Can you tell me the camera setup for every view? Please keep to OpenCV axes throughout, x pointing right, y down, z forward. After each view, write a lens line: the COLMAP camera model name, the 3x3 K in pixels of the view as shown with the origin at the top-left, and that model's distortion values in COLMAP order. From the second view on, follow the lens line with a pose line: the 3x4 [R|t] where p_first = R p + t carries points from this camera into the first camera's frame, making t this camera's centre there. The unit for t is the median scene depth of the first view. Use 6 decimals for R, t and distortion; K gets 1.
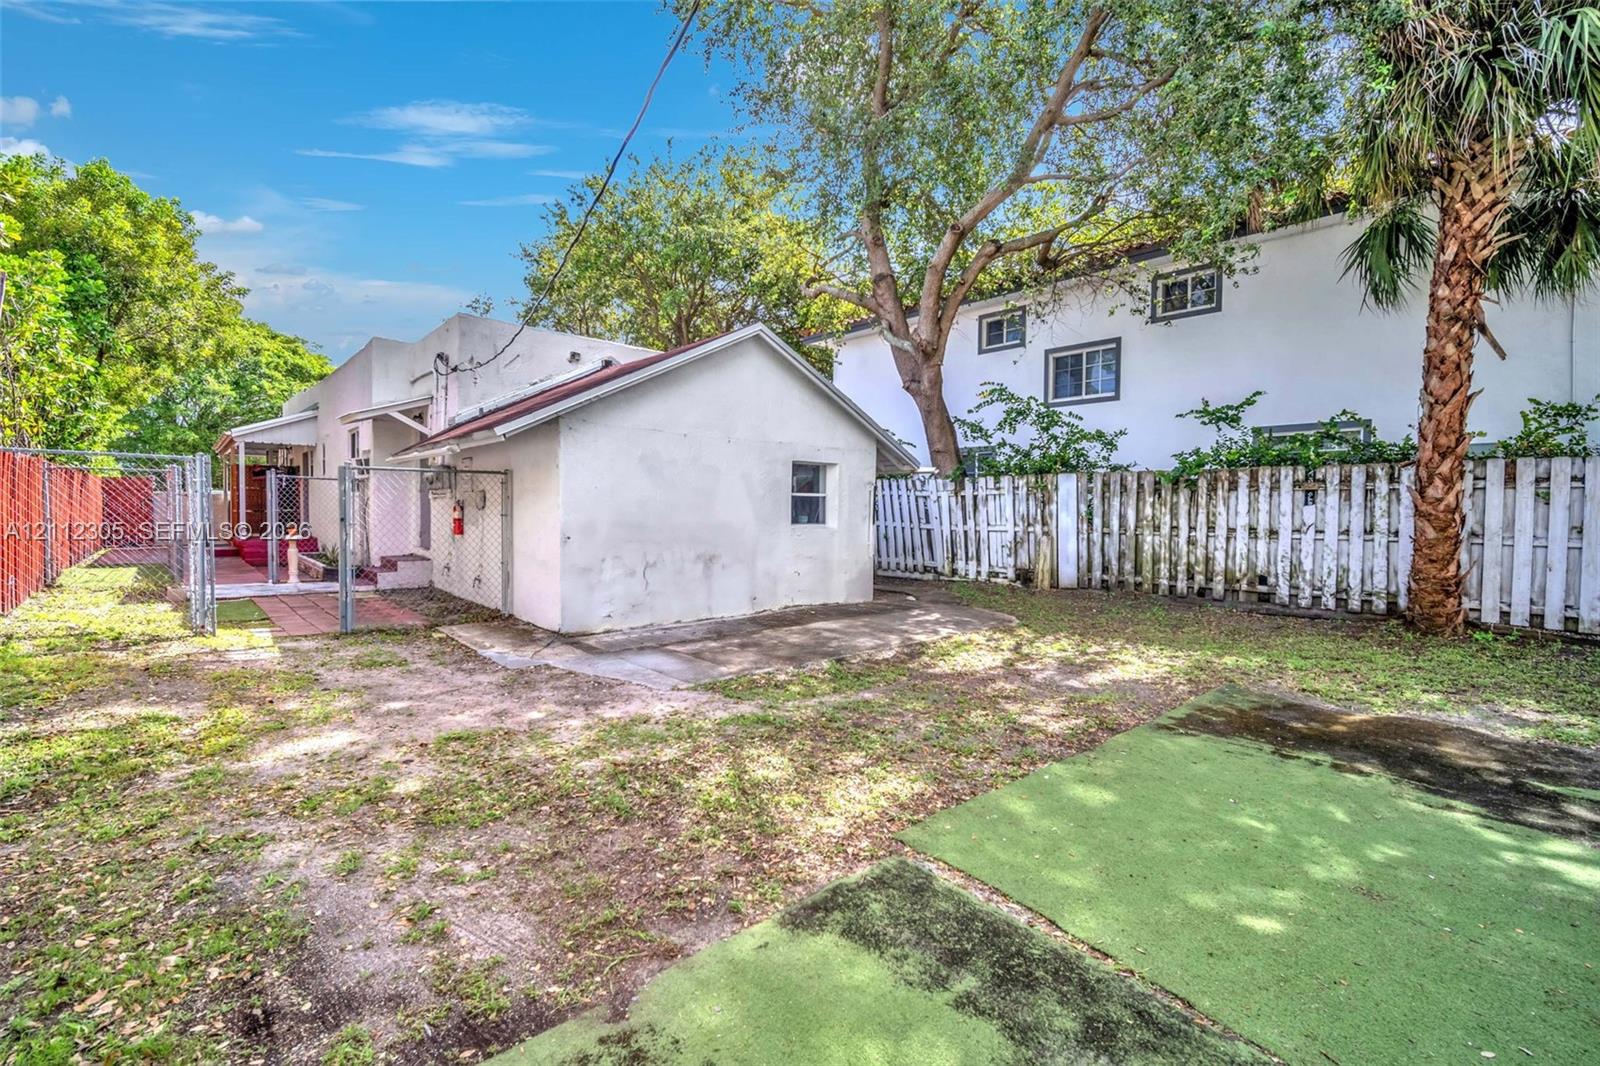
lens RADIAL K [[711.8, 0, 801.3], [0, 711.8, 526.0], [0, 0, 1]] dist [-0.000694, 0.000827]
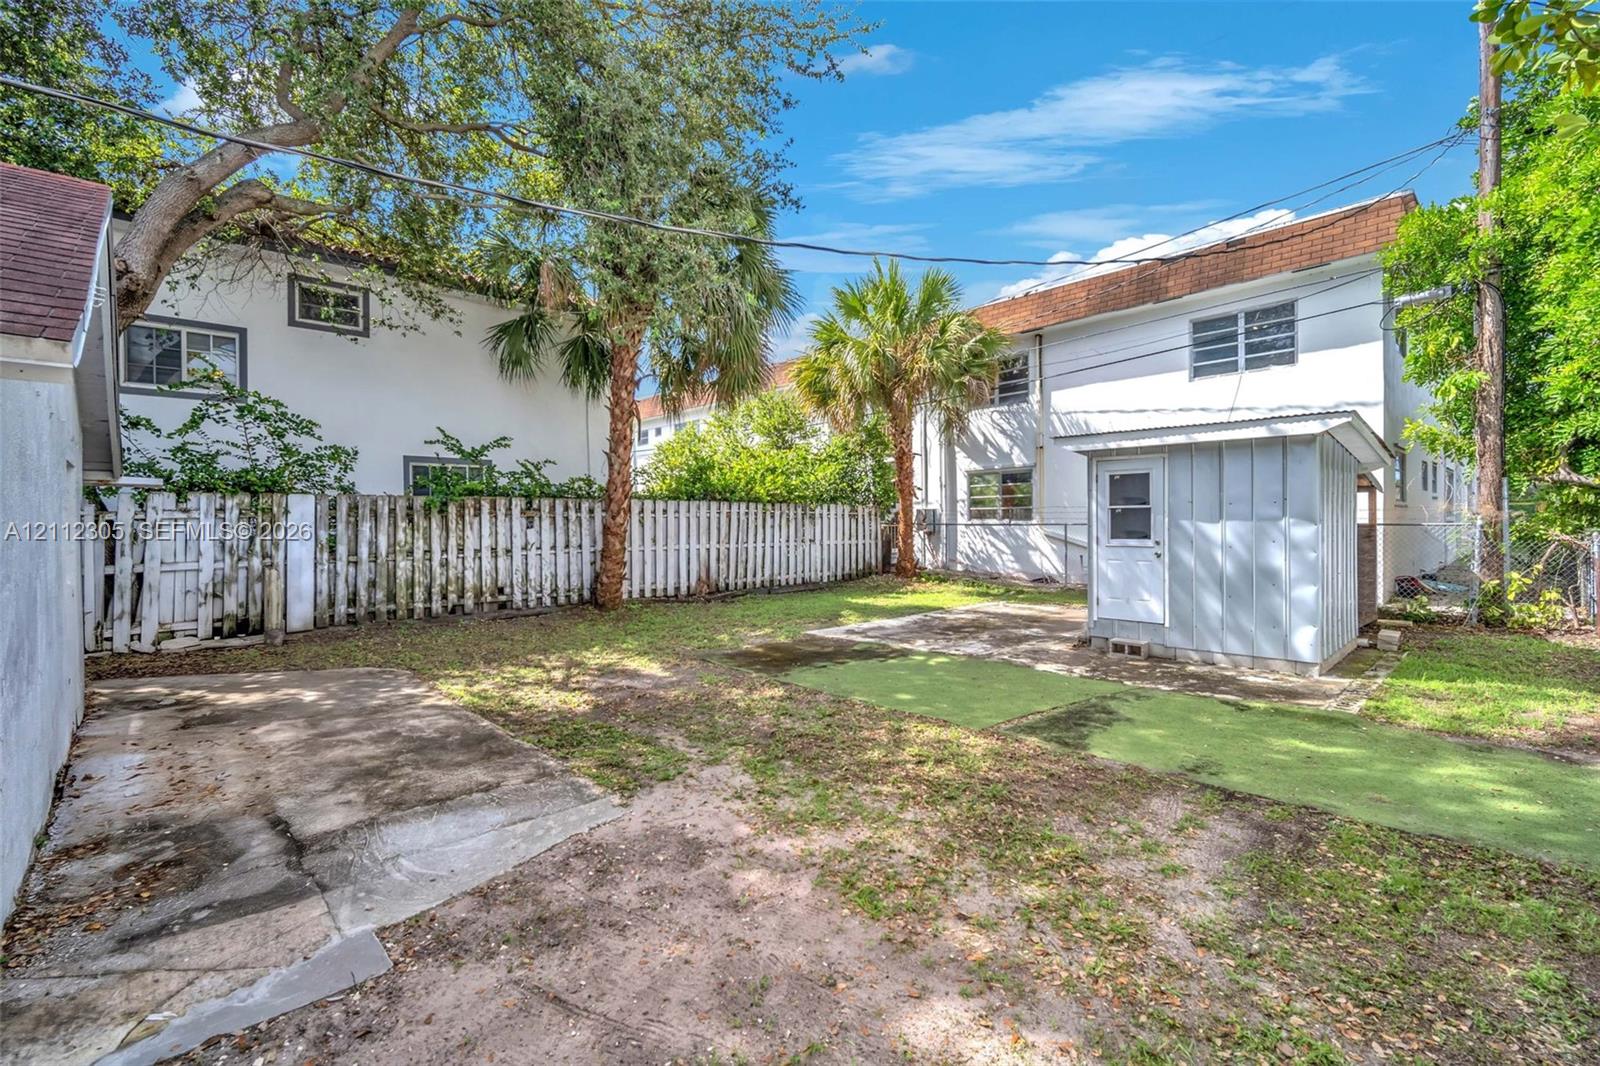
lens RADIAL K [[711.8, 0, 801.3], [0, 711.8, 526.0], [0, 0, 1]] dist [-0.000694, 0.000827]
pose [[-0.045856, -0.011974, 0.998876, -0.539639], [0.032169, 0.999392, 0.013457, -0.031653], [-0.998430, 0.032750, -0.045443, 0.509368]]
